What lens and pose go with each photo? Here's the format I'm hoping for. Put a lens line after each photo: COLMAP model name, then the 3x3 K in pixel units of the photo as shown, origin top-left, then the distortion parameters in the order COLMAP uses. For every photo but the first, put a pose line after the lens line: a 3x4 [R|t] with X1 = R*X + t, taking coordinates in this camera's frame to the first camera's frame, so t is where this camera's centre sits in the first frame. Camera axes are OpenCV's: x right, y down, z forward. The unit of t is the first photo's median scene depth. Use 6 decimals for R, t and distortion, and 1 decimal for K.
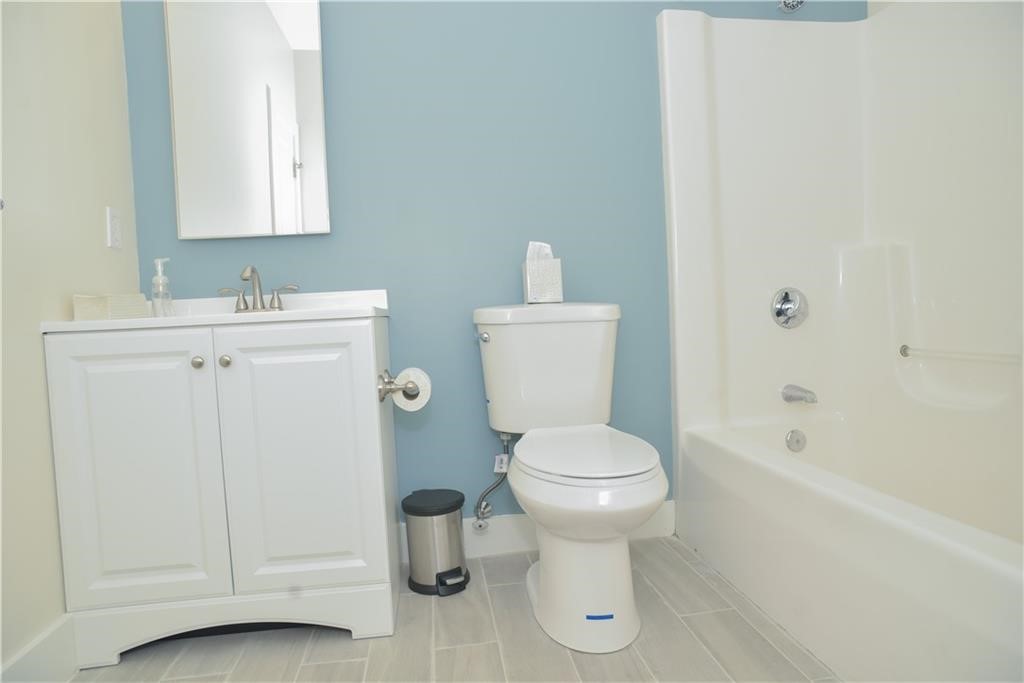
lens RADIAL K [[583.6, 0, 512.0], [0, 583.6, 341.5], [0, 0, 1]] dist [-0.098202, 0.067535]
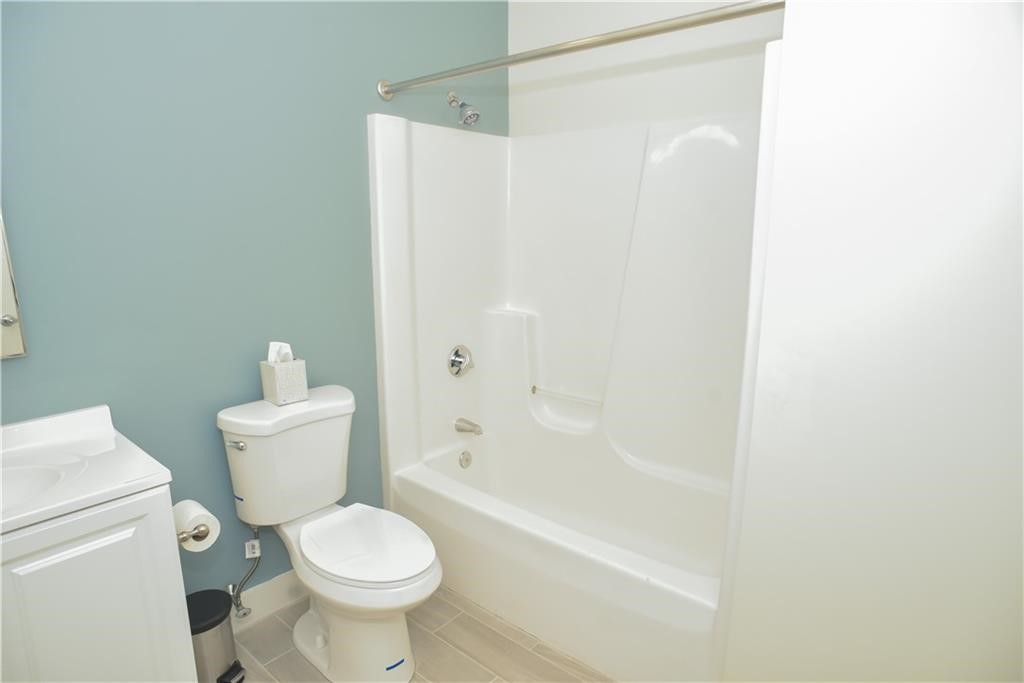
lens RADIAL K [[583.6, 0, 512.0], [0, 583.6, 341.5], [0, 0, 1]] dist [-0.098202, 0.067535]
pose [[0.743208, -0.087153, 0.663360, -0.321976], [-0.008178, 0.990222, 0.139260, -0.313301], [-0.669010, -0.108924, 0.735228, -0.039746]]
